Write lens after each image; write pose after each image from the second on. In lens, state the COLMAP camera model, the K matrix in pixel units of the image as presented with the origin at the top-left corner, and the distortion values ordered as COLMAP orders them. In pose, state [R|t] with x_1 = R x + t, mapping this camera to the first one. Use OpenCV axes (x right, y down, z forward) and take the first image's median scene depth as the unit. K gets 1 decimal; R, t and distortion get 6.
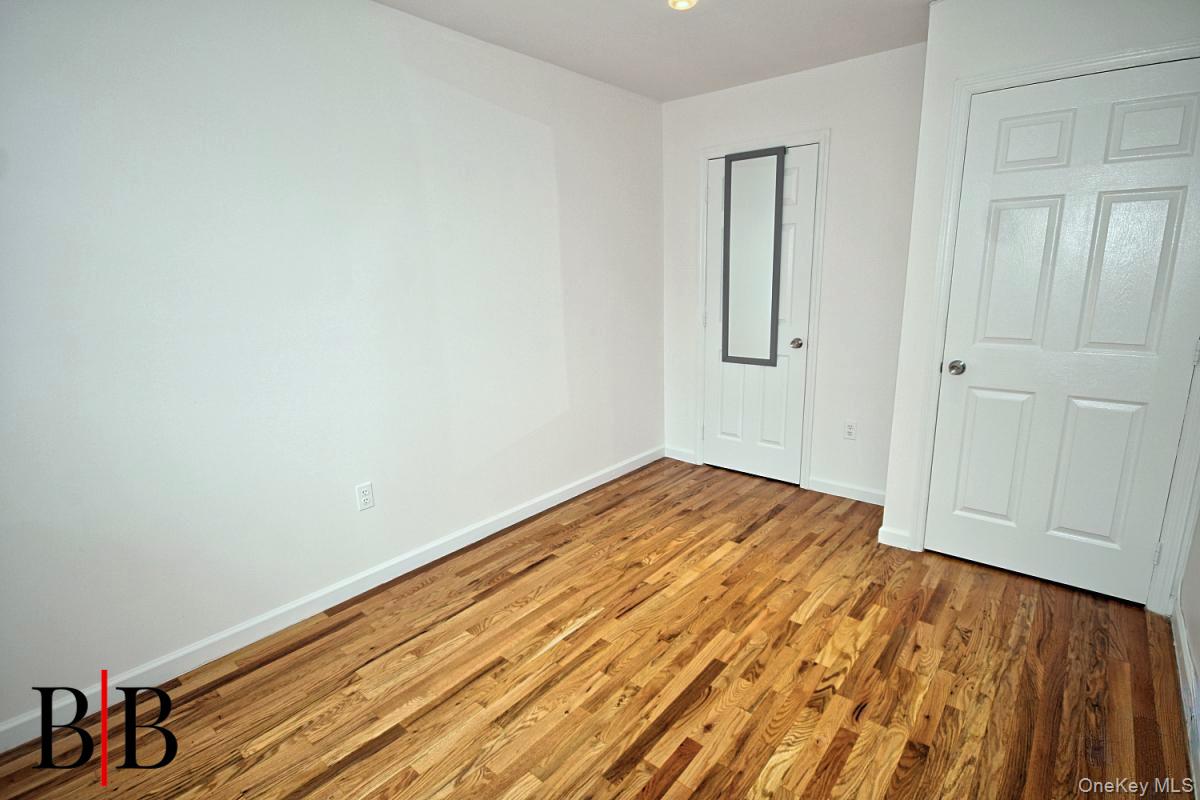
lens RADIAL K [[602.2, 0, 604.6], [0, 602.2, 402.4], [0, 0, 1]] dist [0.000244, 0.000238]
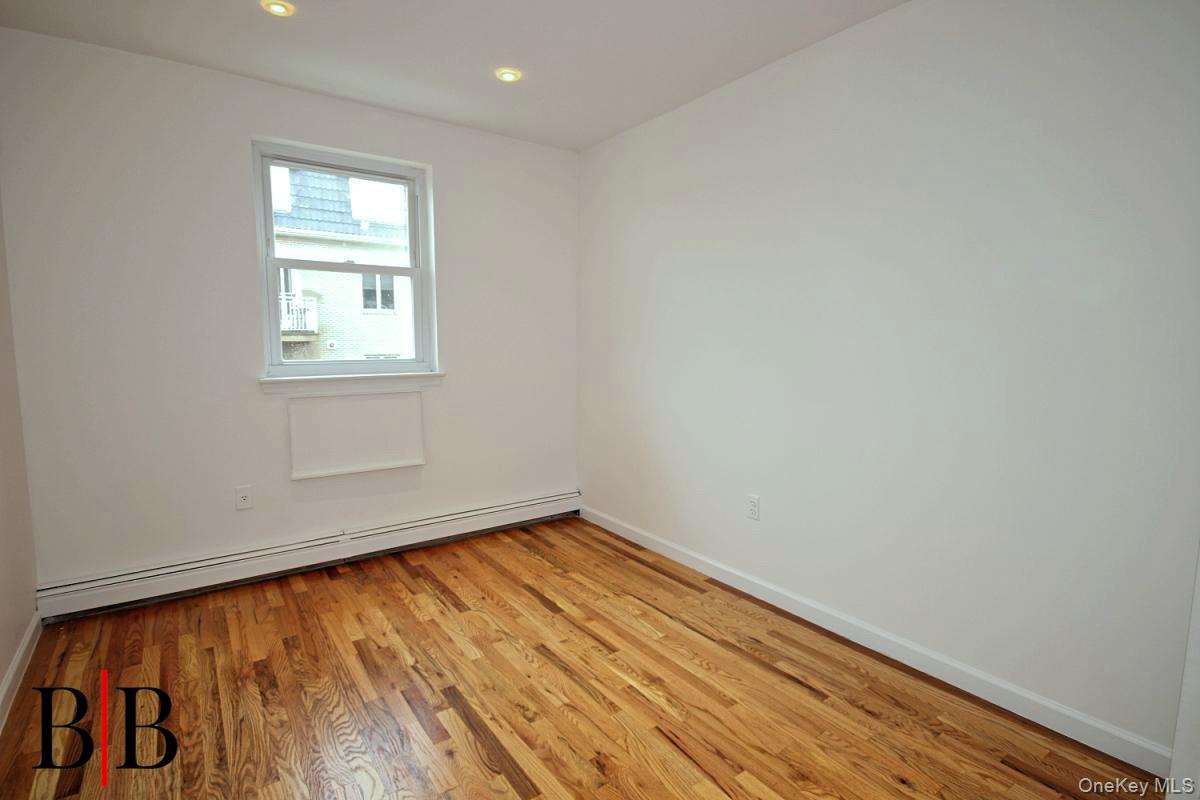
lens RADIAL K [[602.2, 0, 604.6], [0, 602.2, 402.4], [0, 0, 1]] dist [0.000244, 0.000238]
pose [[-0.270508, 0.122999, -0.954828, 0.795086], [-0.209393, 0.960544, 0.183058, -0.195061], [0.939670, 0.249453, -0.234080, 1.089428]]
